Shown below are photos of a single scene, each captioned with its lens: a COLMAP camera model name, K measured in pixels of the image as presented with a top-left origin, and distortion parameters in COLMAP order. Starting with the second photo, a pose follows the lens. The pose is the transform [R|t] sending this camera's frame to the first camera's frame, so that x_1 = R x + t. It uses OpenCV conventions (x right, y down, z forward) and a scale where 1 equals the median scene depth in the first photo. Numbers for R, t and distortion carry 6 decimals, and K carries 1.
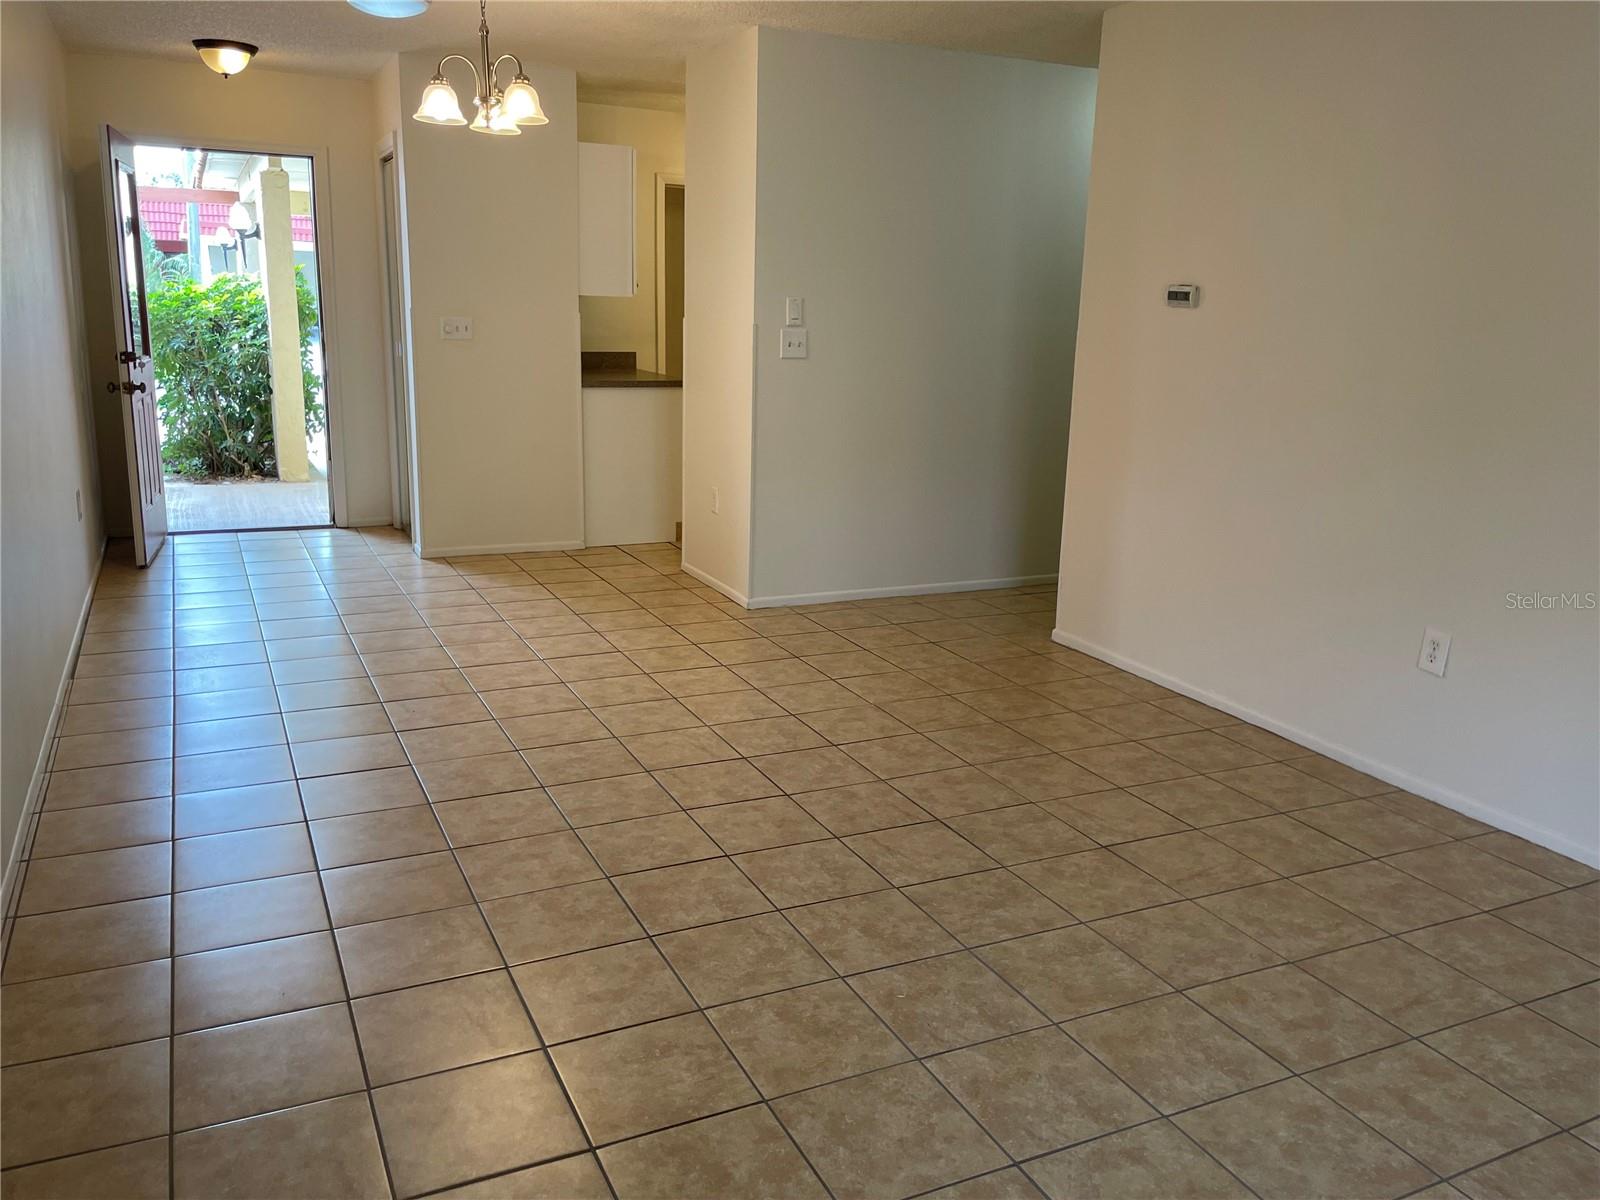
lens RADIAL K [[1265.1, 0, 799.0], [0, 1265.1, 598.1], [0, 0, 1]] dist [0.010387, -0.015330]
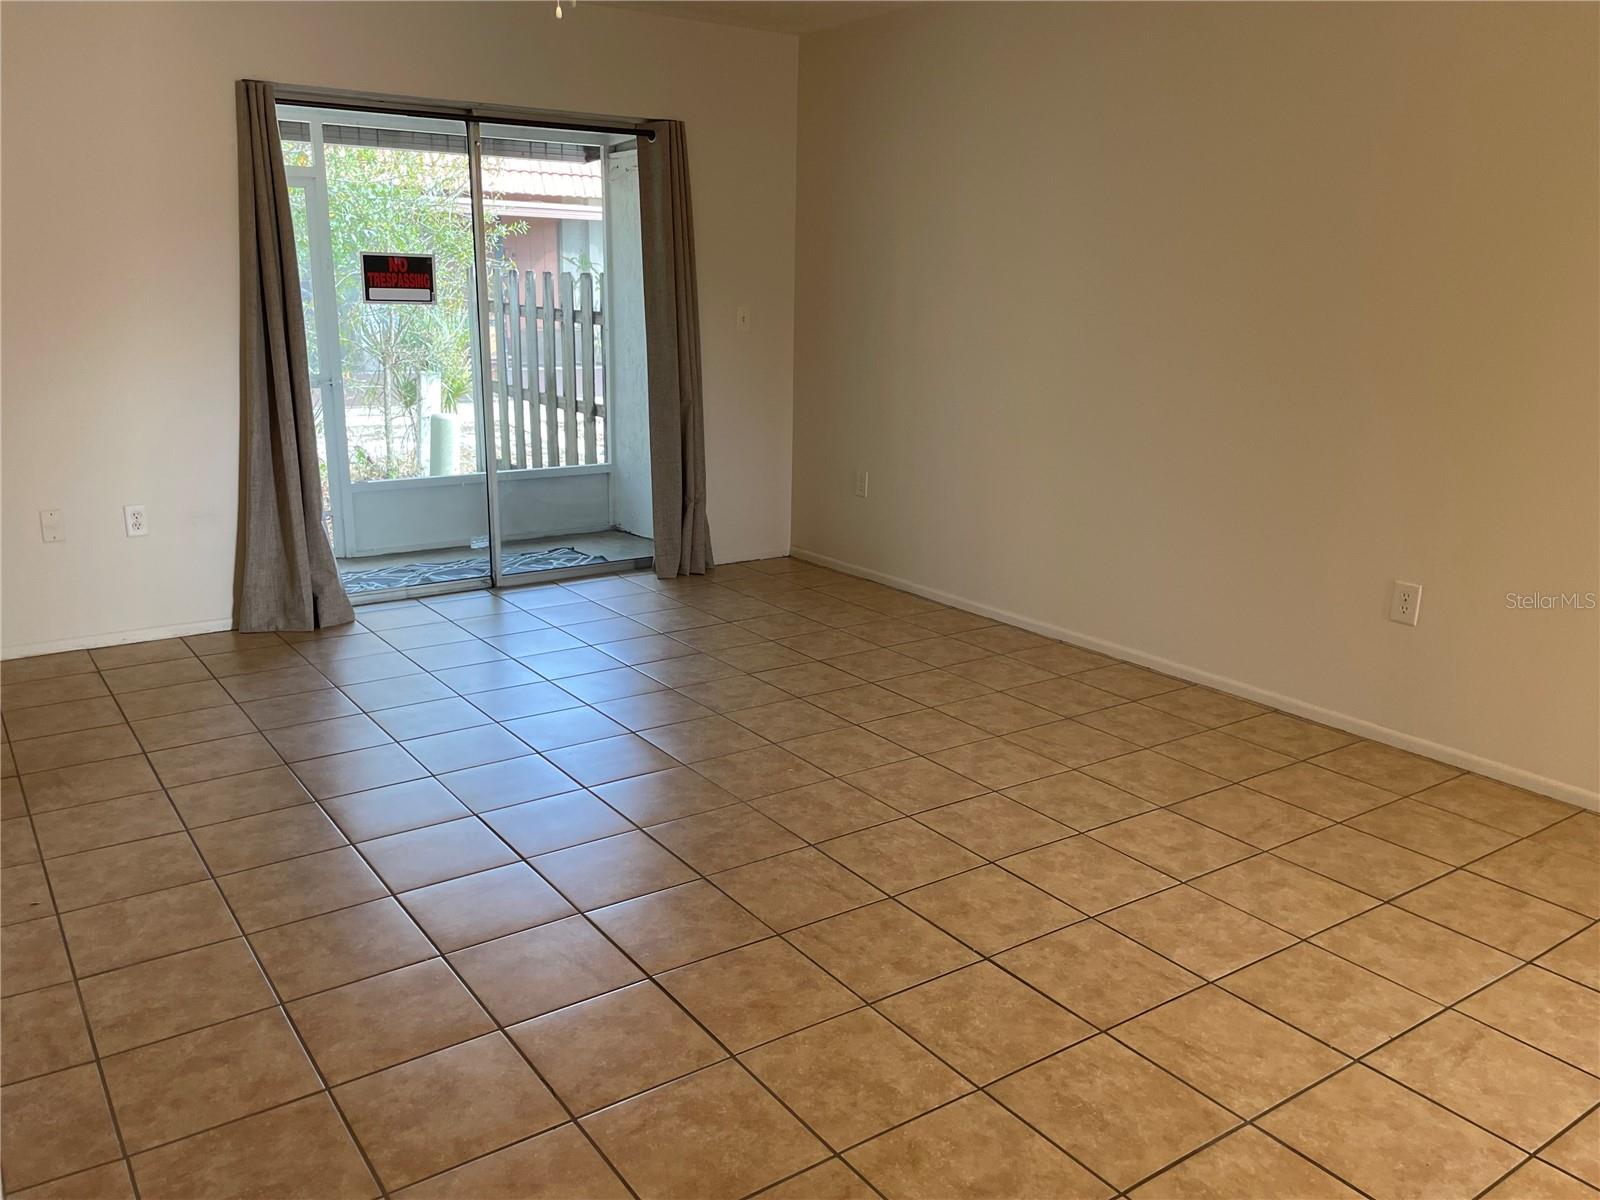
lens RADIAL K [[1265.1, 0, 800.8], [0, 1265.1, 600.2], [0, 0, 1]] dist [0.010387, -0.015330]
pose [[-0.985260, 0.005670, -0.170967, 0.248071], [-0.073227, 0.889268, 0.451488, -0.393923], [0.154595, 0.457352, -0.875745, 1.724467]]
